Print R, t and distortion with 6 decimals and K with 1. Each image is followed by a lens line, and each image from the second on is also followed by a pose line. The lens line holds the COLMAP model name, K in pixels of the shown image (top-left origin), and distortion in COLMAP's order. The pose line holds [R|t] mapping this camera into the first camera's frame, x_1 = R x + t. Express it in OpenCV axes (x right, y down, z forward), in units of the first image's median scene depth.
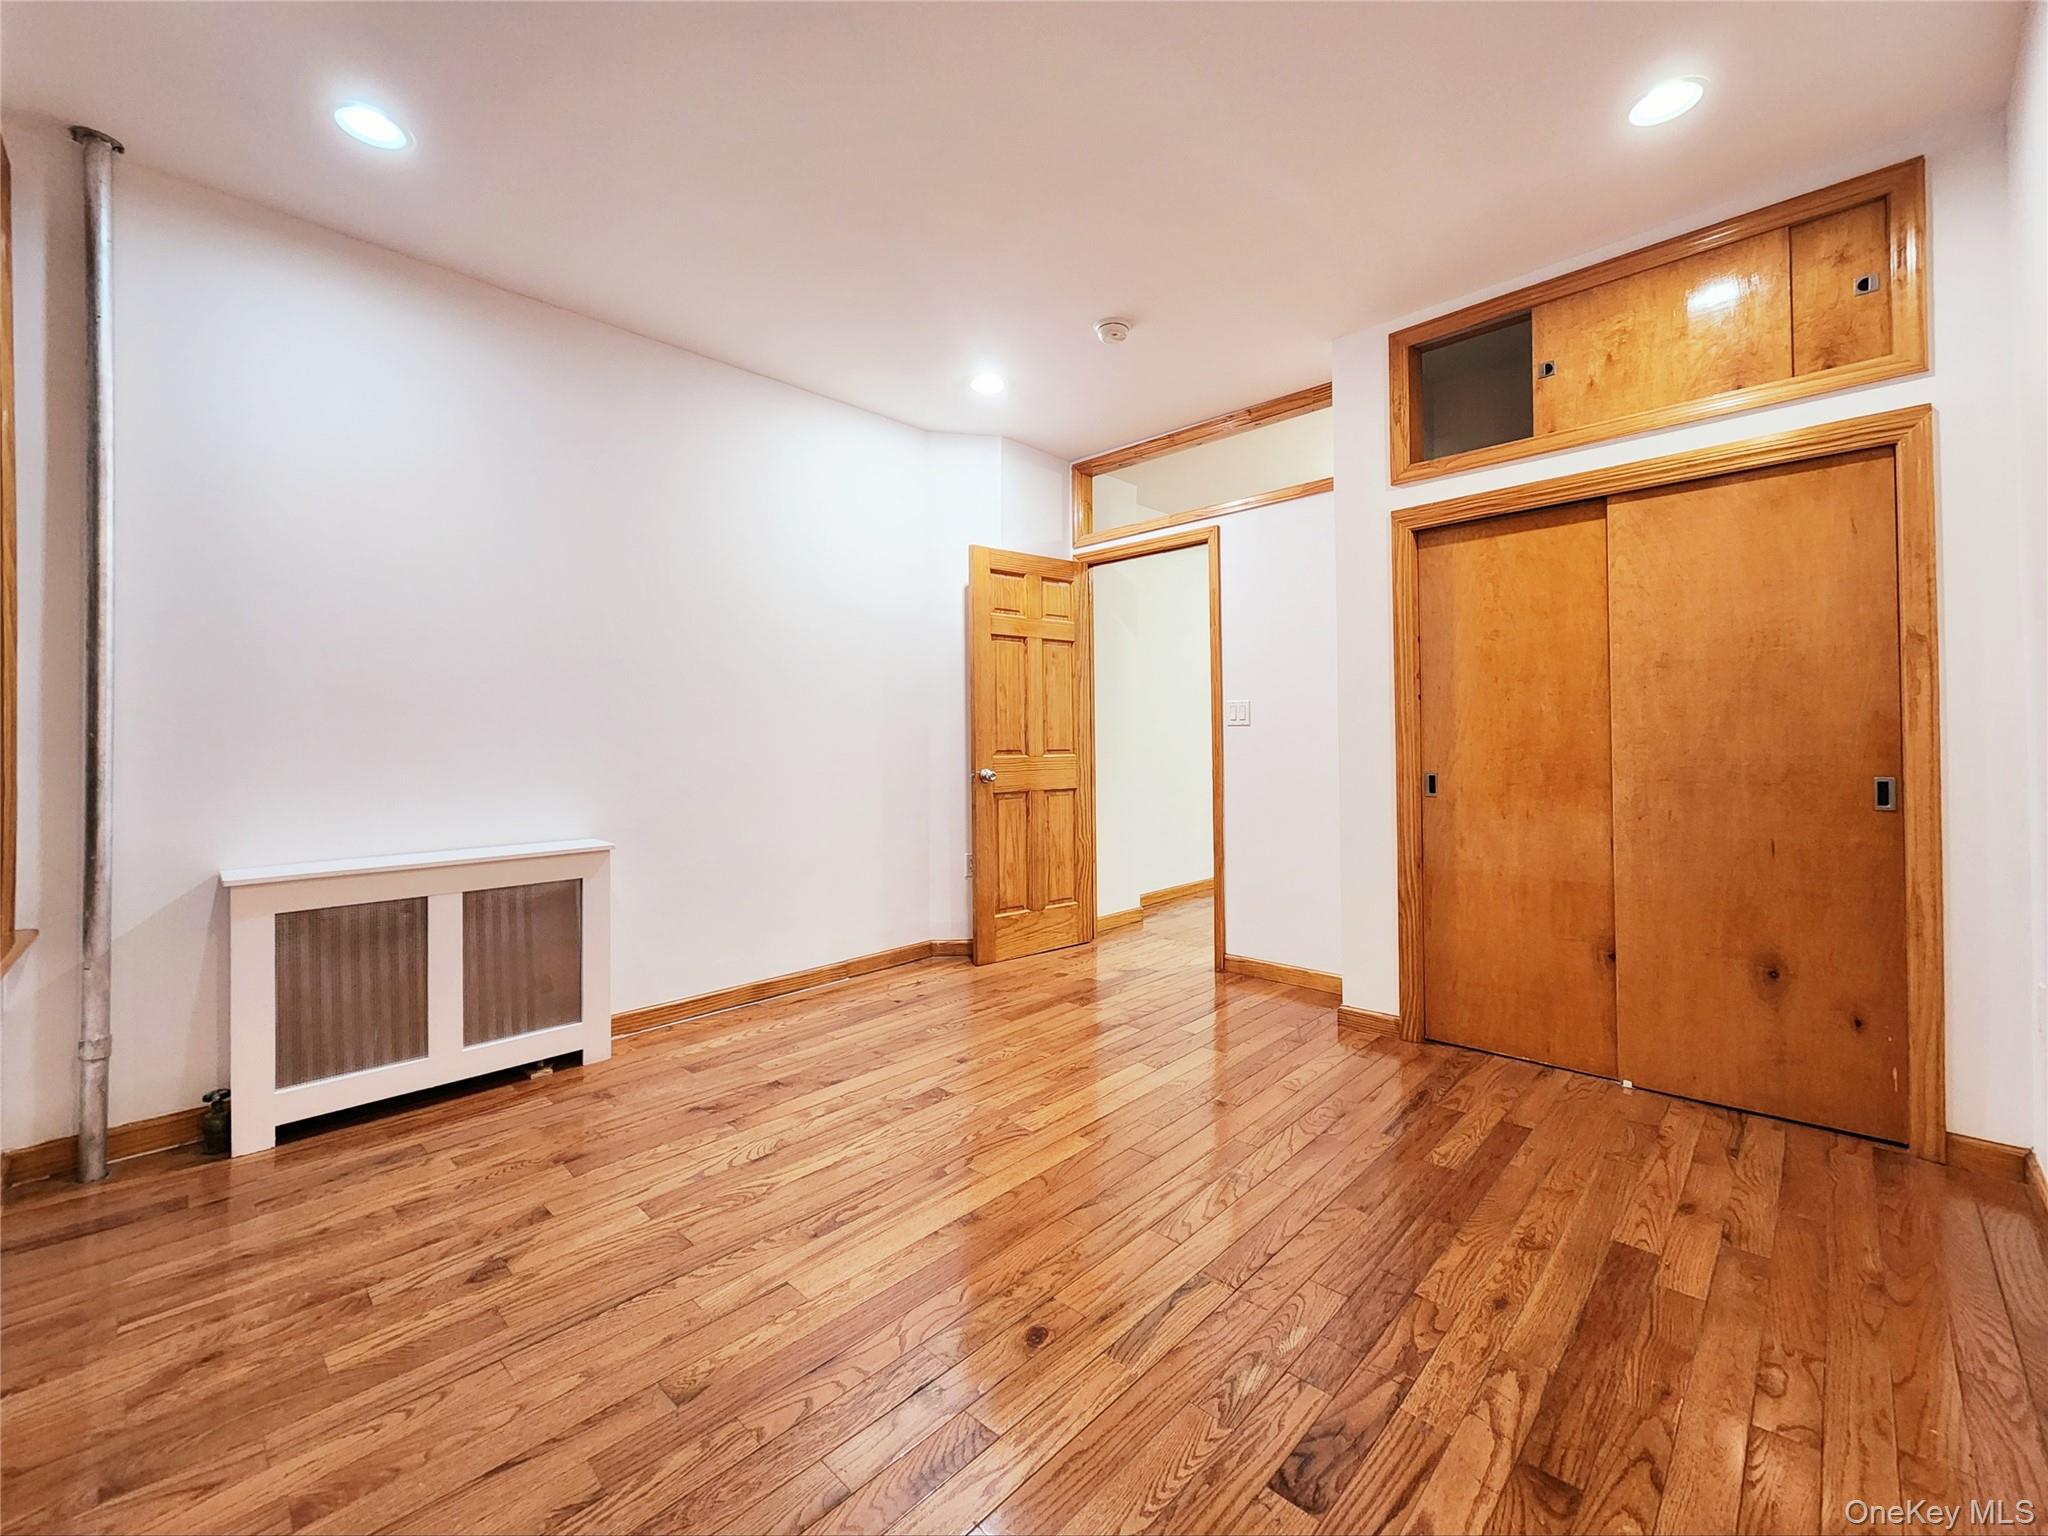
lens RADIAL K [[826.8, 0, 1021.3], [0, 826.8, 738.5], [0, 0, 1]] dist [0.001220, -0.003648]
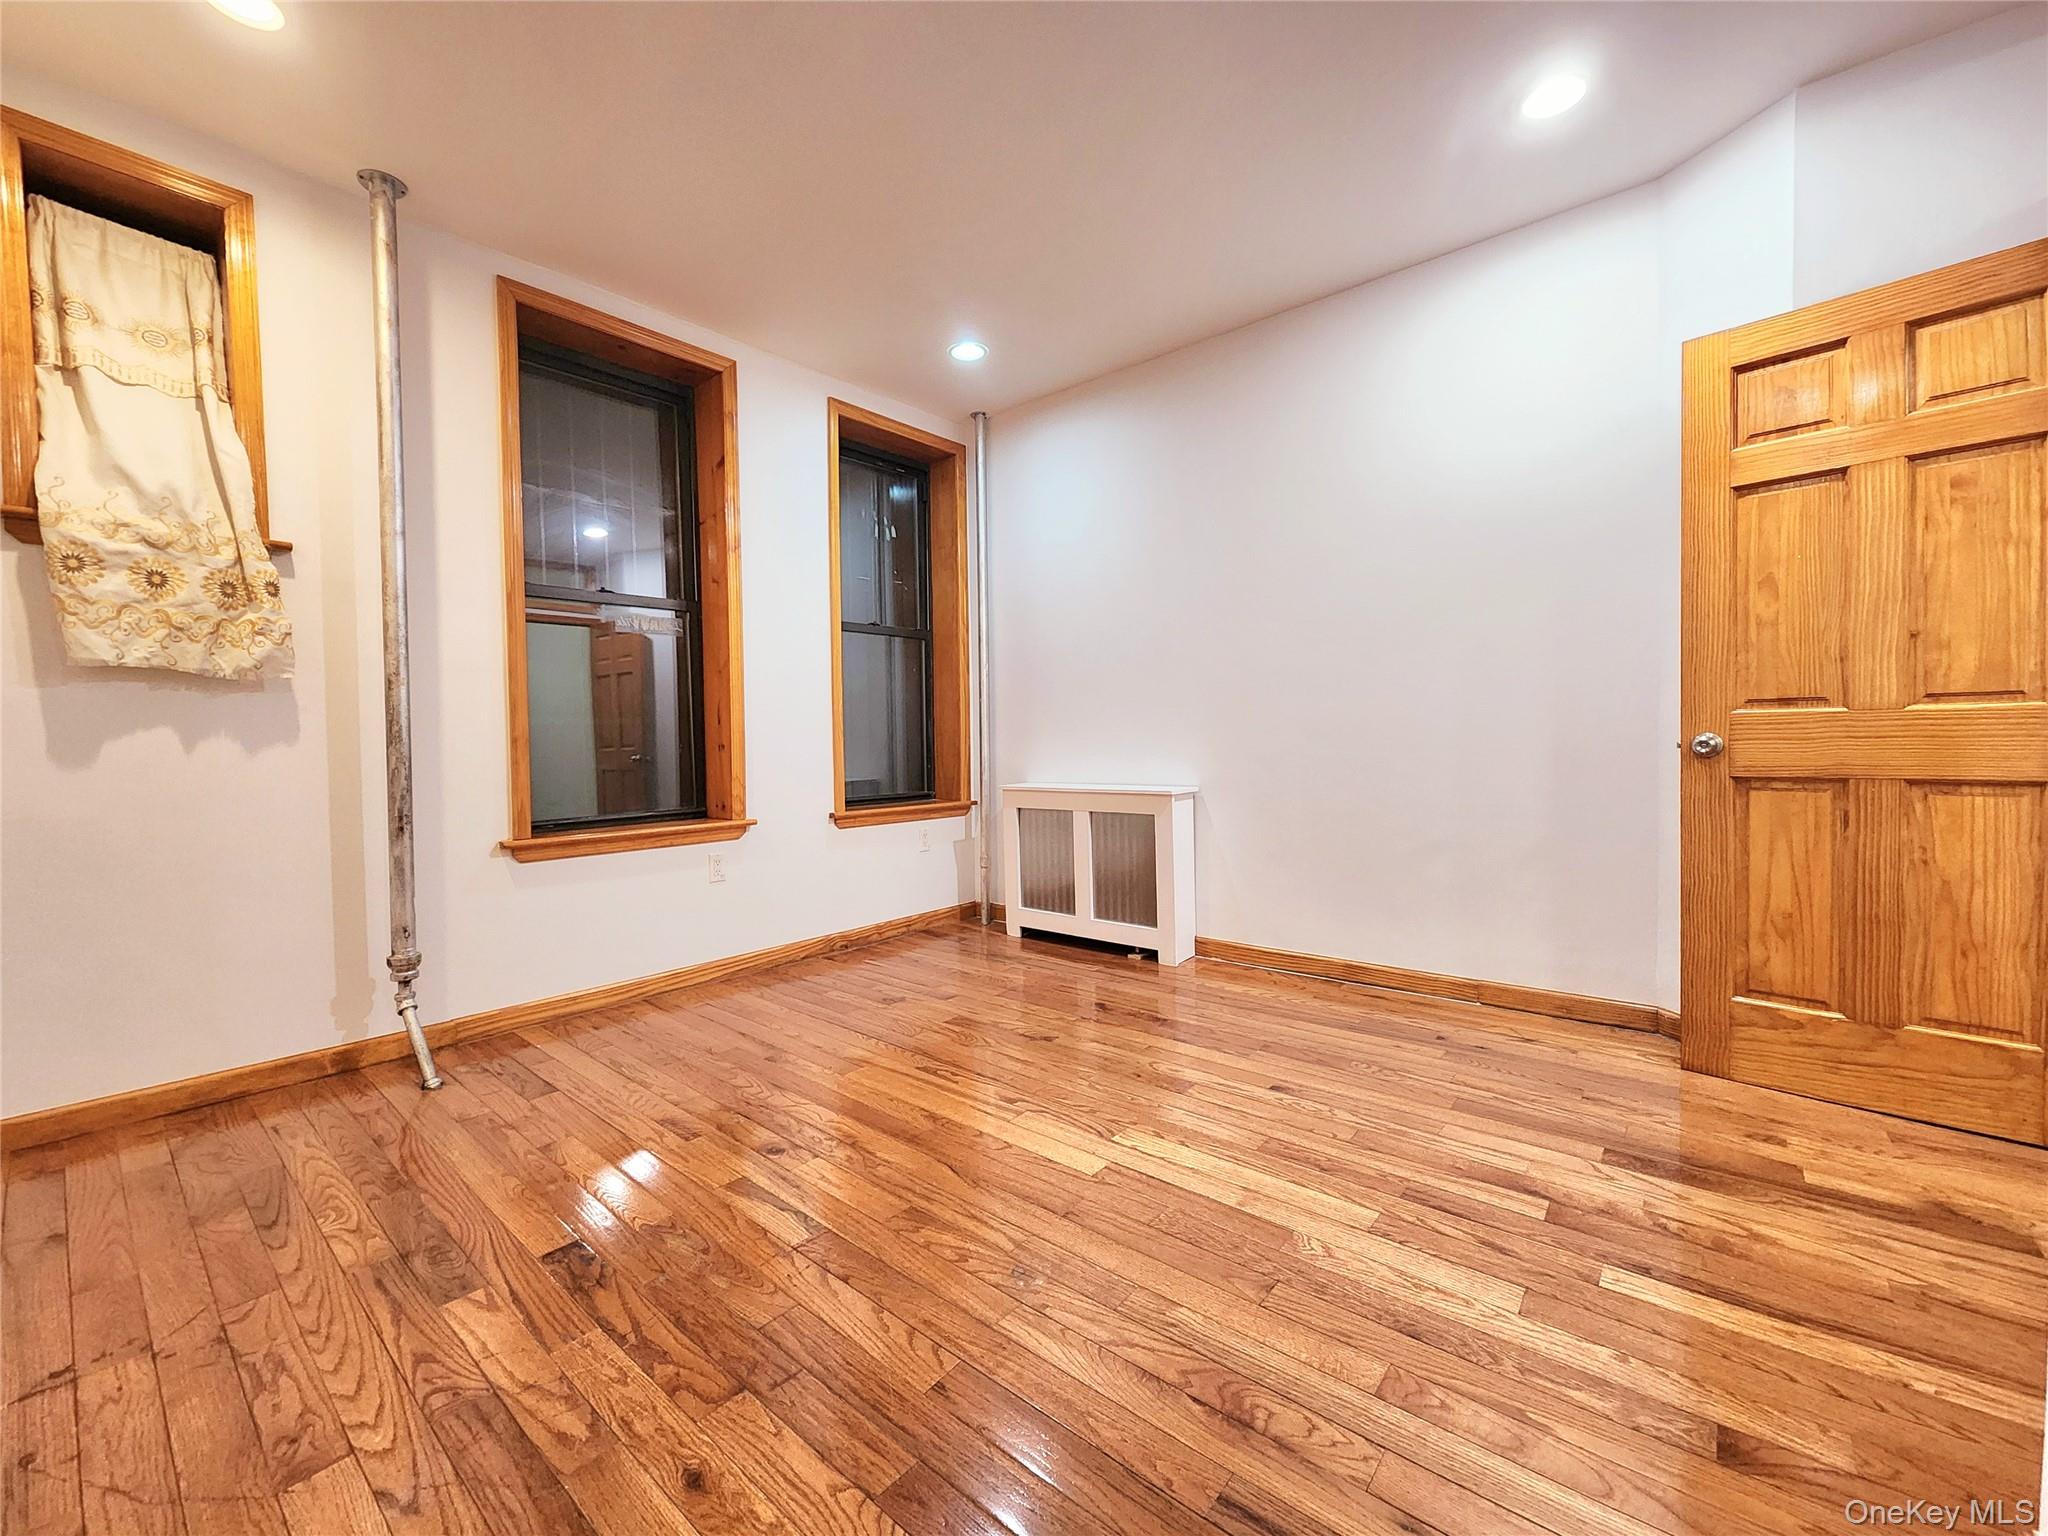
lens RADIAL K [[855.9, 0, 1021.9], [0, 855.9, 757.7], [0, 0, 1]] dist [-0.001604, -0.000822]
pose [[0.059809, 0.031087, -0.997726, 0.829215], [0.021890, 0.999234, 0.032446, 0.039119], [0.997970, -0.023781, 0.059082, 0.799420]]
